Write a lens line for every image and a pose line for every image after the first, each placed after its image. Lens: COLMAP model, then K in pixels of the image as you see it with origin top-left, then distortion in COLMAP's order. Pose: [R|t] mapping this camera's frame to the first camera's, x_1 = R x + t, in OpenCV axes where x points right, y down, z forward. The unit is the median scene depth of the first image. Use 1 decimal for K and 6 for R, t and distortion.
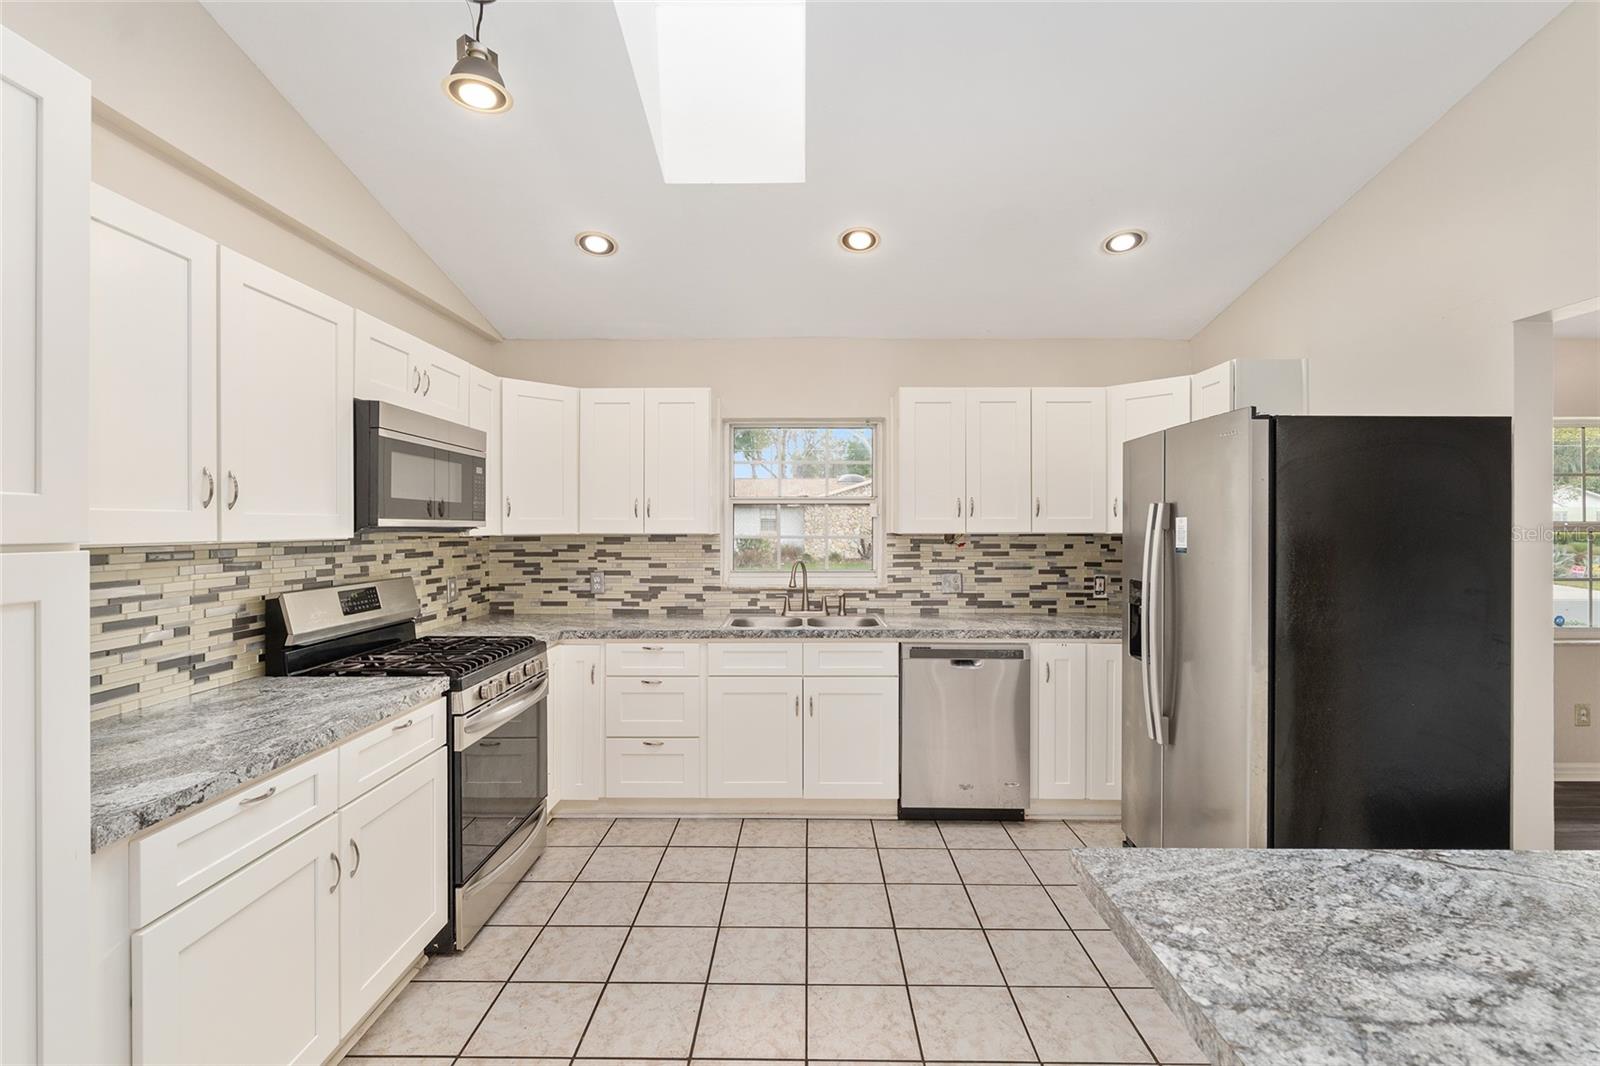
lens RADIAL K [[689.4, 0, 806.3], [0, 689.4, 527.1], [0, 0, 1]] dist [0.002973, 0.000175]
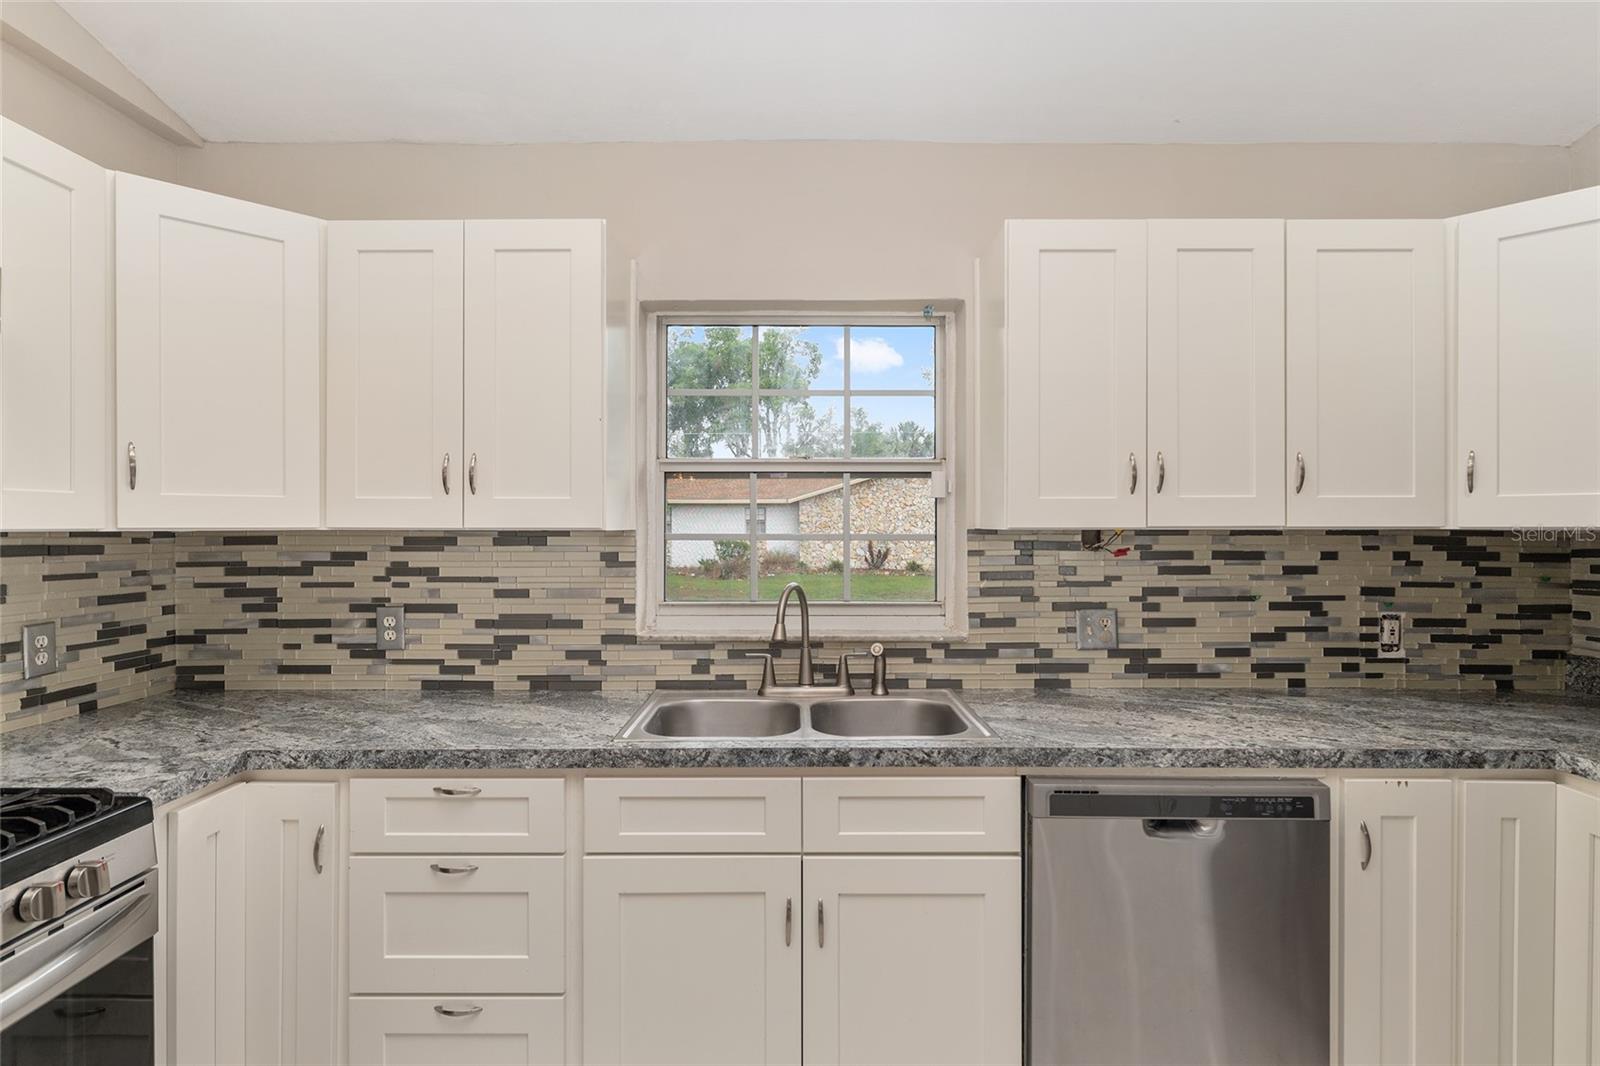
lens RADIAL K [[821.8, 0, 796.5], [0, 821.8, 529.4], [0, 0, 1]] dist [0.001614, 0.000029]
pose [[0.999981, -0.000060, -0.006244, -0.004875], [0.000057, 1.000000, -0.000500, 0.010746], [0.006244, 0.000499, 0.999980, 0.466822]]
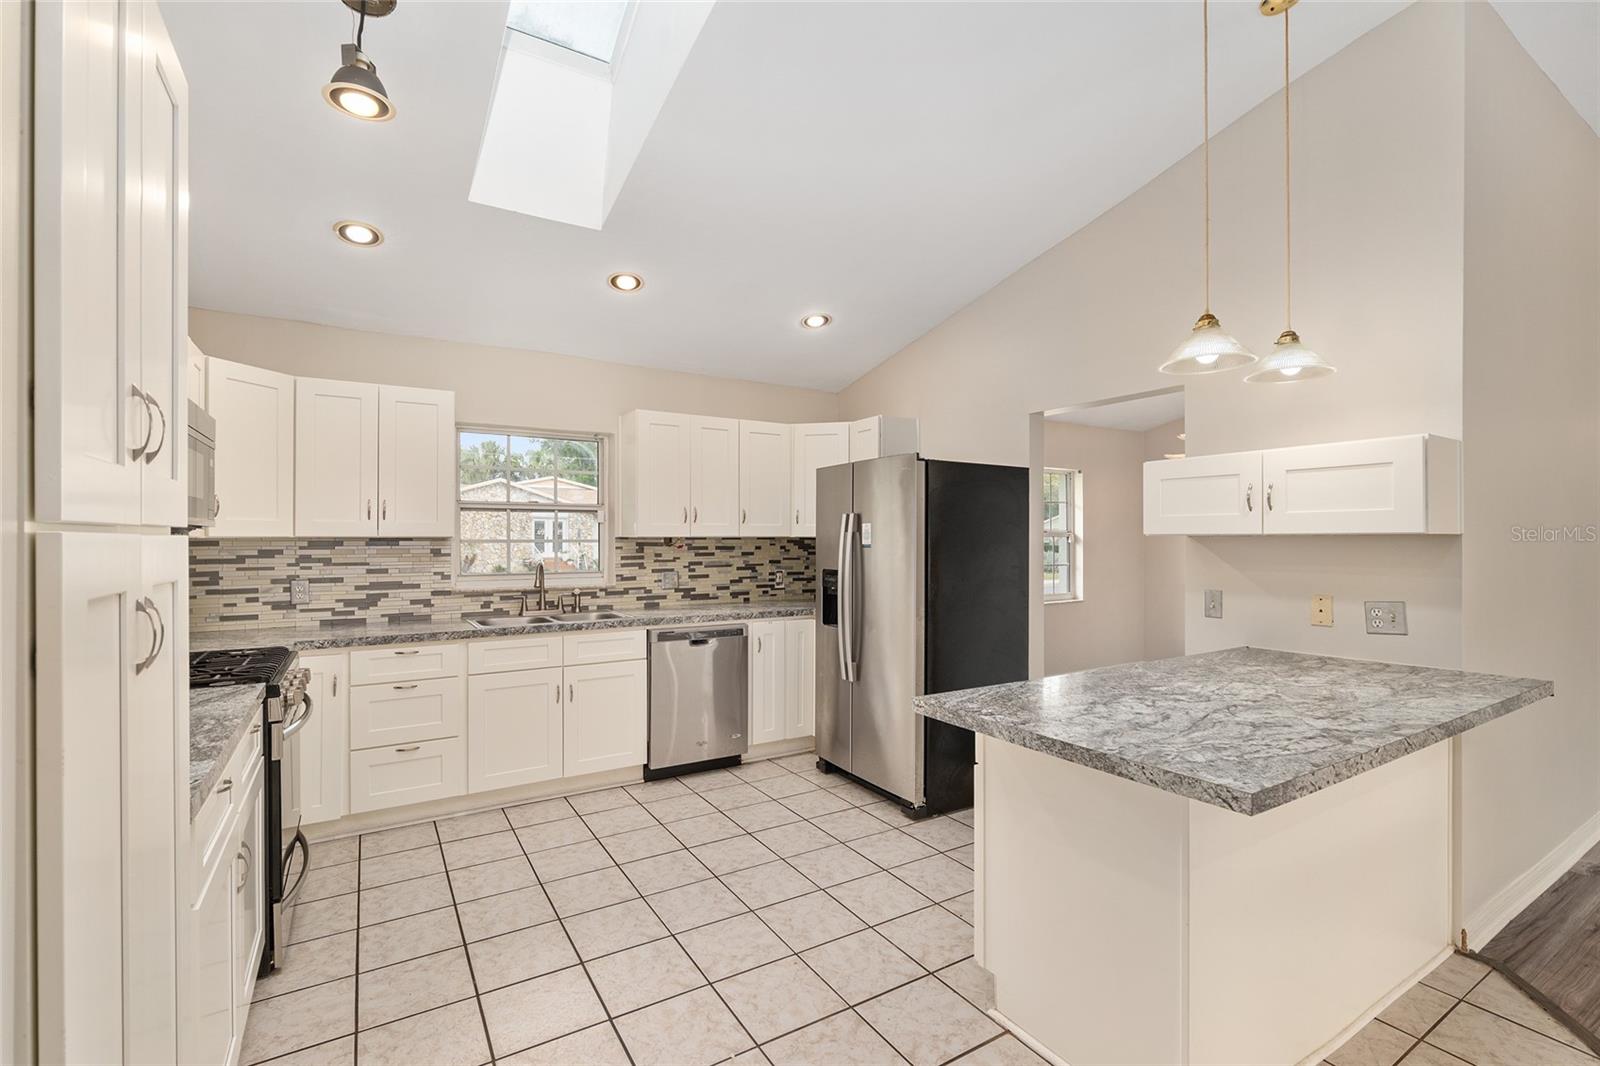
lens RADIAL K [[689.4, 0, 790.1], [0, 689.4, 538.7], [0, 0, 1]] dist [0.002973, 0.000175]
pose [[0.856321, -0.001074, 0.516442, -0.254562], [0.000287, 0.999999, 0.001604, 0.011259], [-0.516443, -0.001225, 0.856321, -0.121803]]
